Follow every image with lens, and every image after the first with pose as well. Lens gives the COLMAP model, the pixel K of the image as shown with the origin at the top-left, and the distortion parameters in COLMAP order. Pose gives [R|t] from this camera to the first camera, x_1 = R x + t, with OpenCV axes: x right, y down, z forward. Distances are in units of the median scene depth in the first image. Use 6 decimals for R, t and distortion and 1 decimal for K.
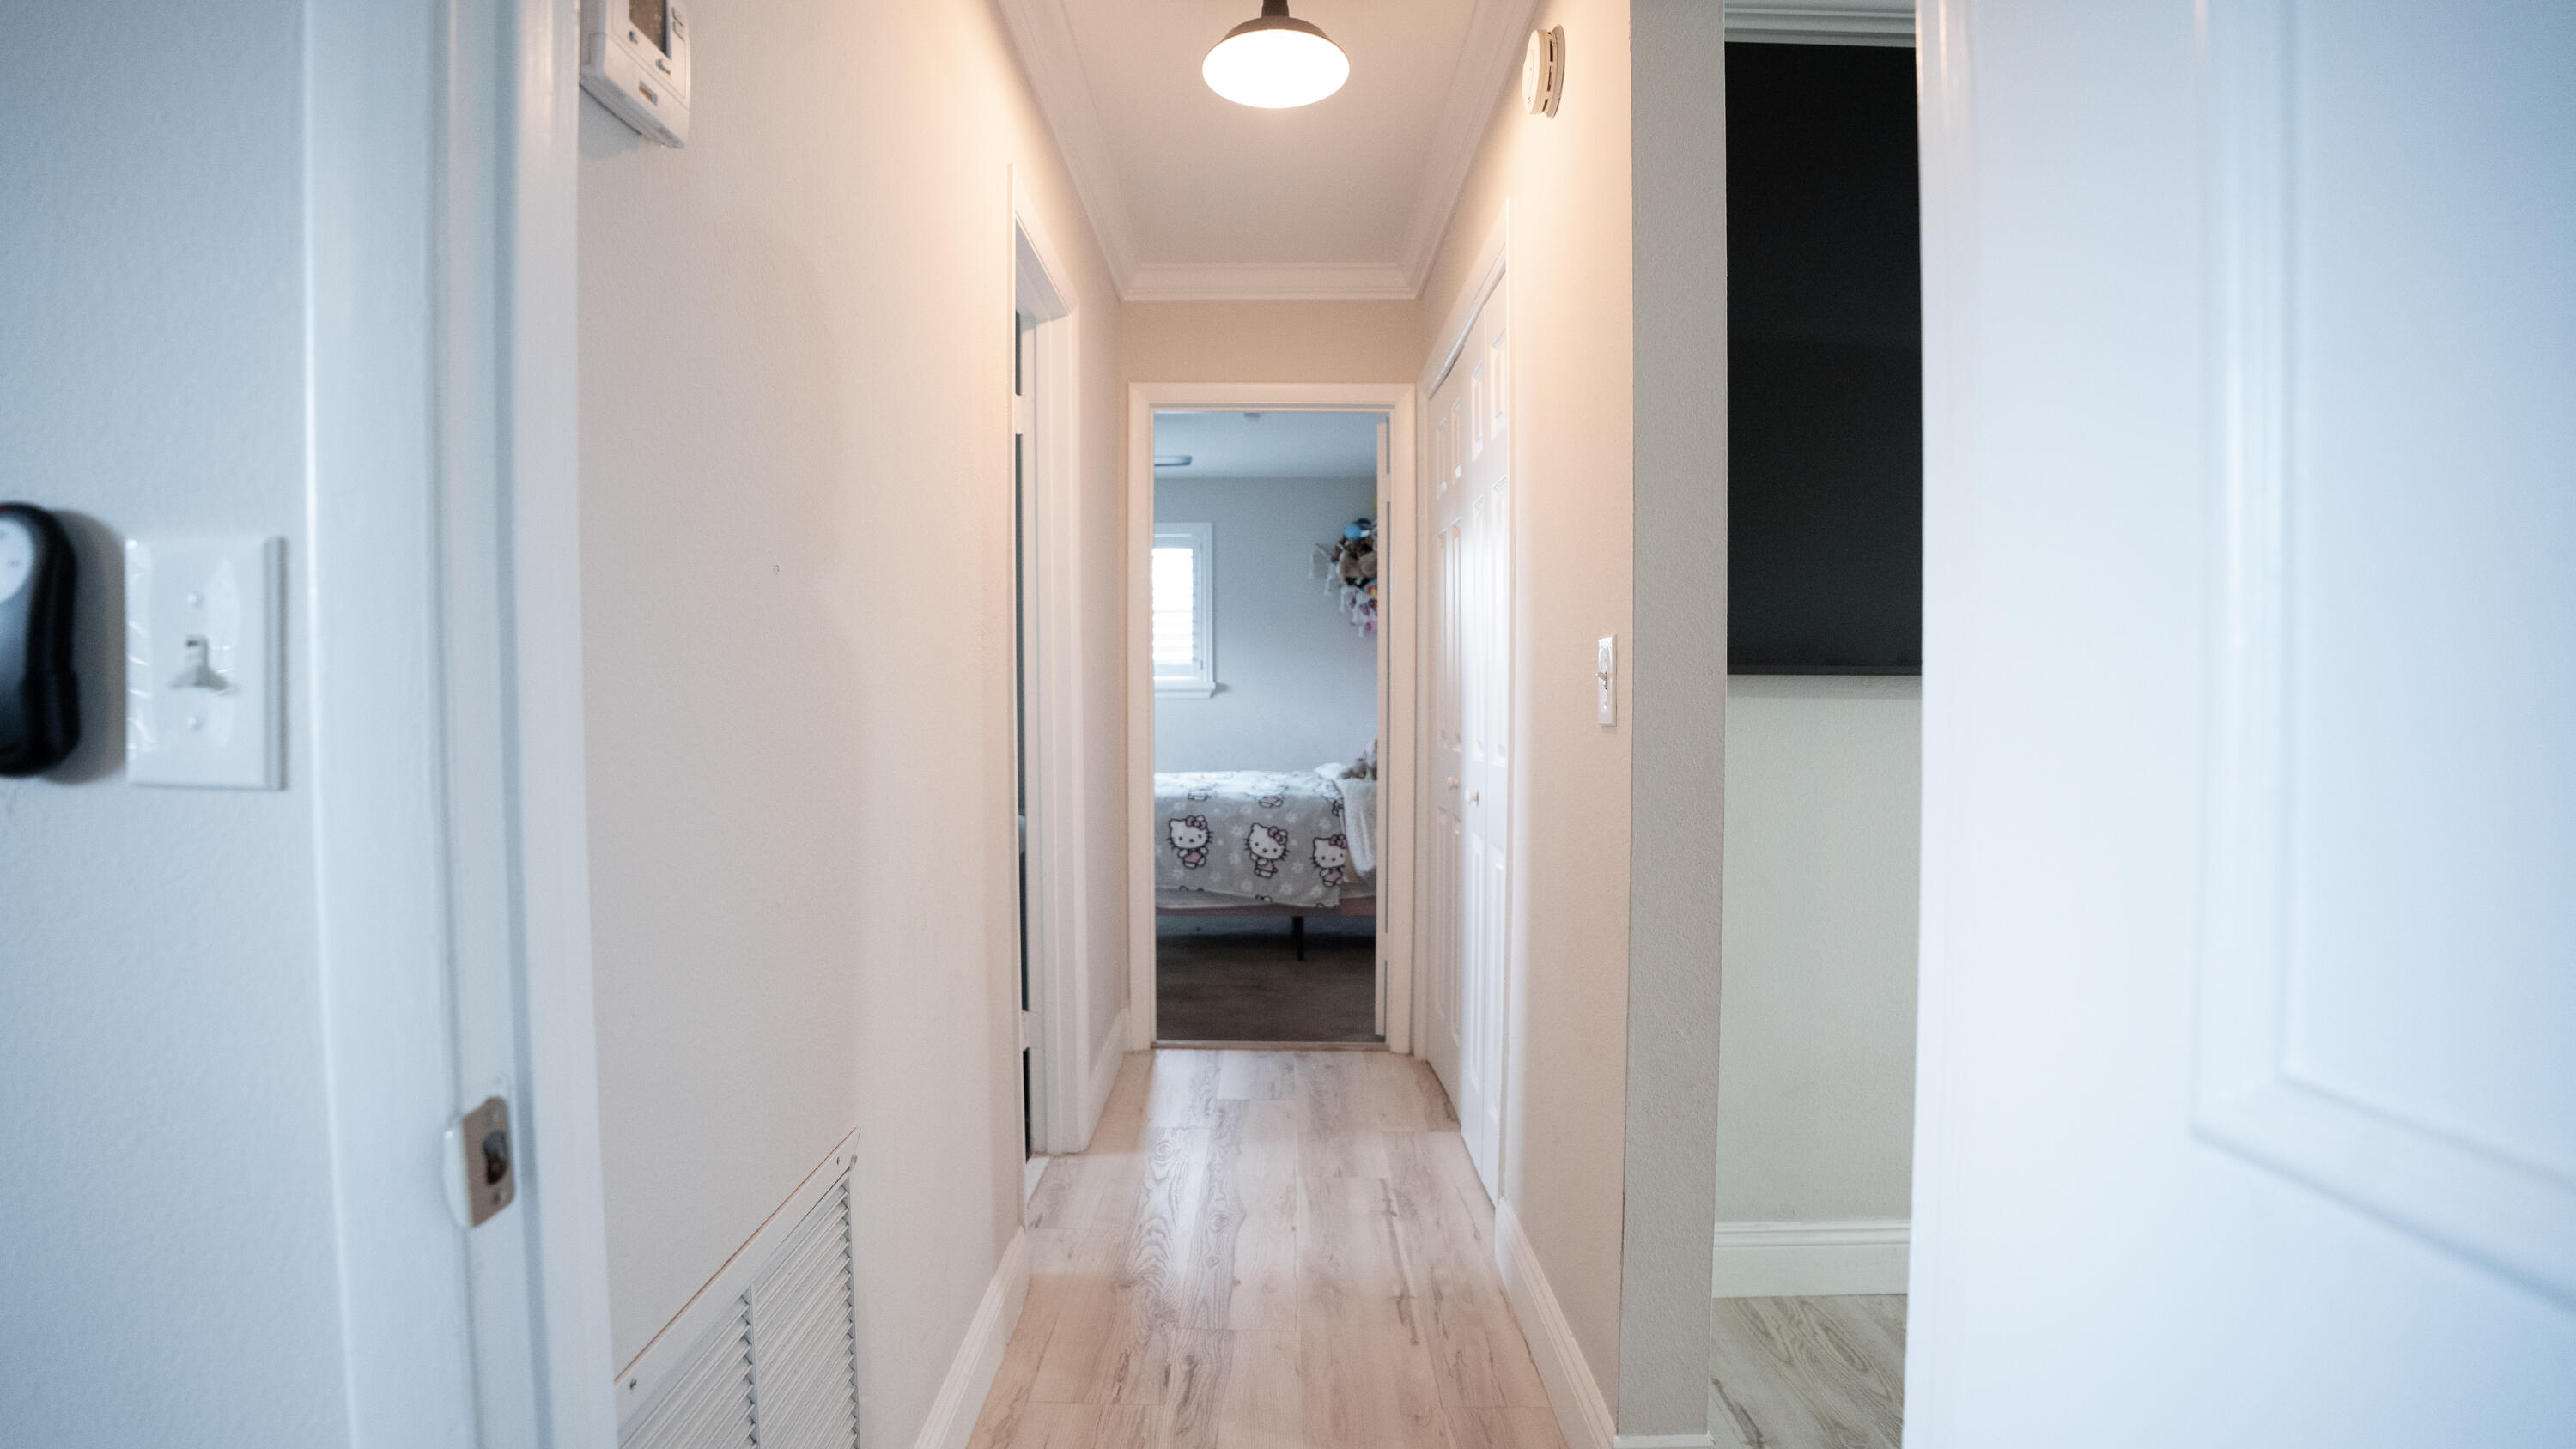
lens RADIAL K [[1179.2, 0, 1256.6], [0, 1179.2, 725.1], [0, 0, 1]] dist [-0.064014, 0.000249]
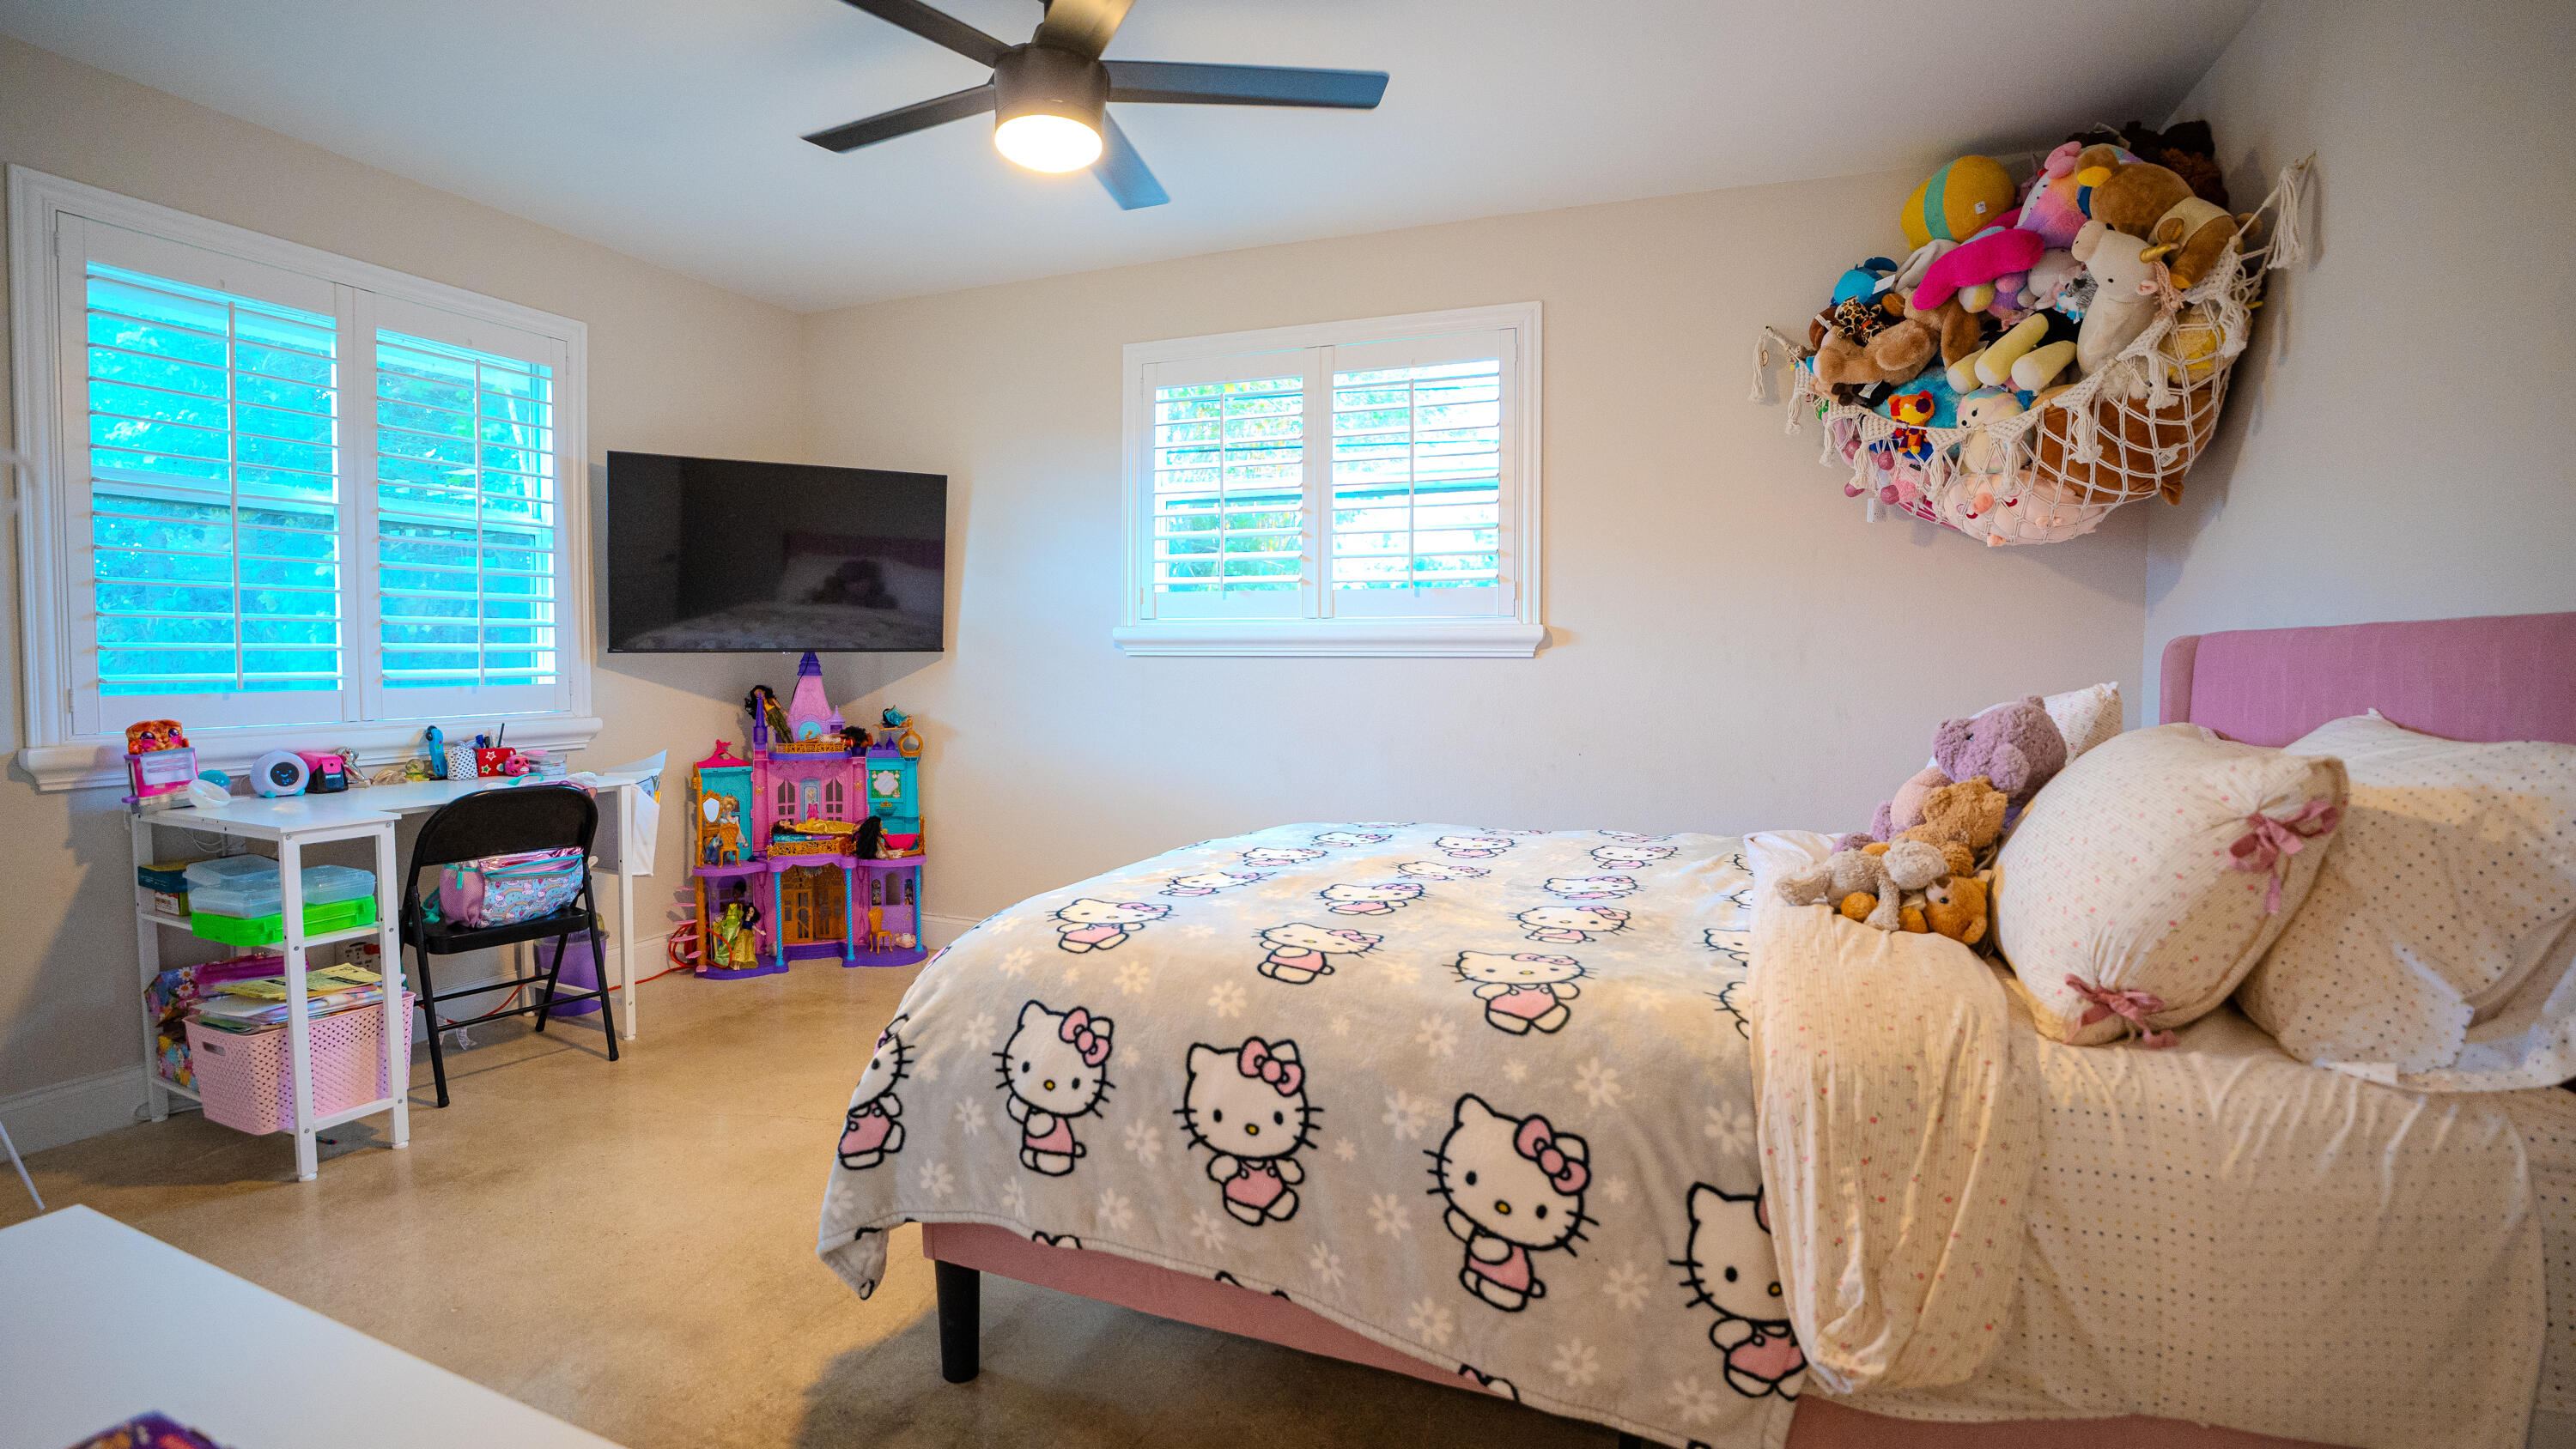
lens RADIAL K [[1179.2, 0, 1256.6], [0, 1179.2, 725.1], [0, 0, 1]] dist [-0.064014, 0.000249]
pose [[0.929751, 0.018884, -0.367706, 0.050193], [-0.010695, 0.999648, 0.024295, -0.008482], [0.368035, -0.018655, 0.929625, 0.732744]]
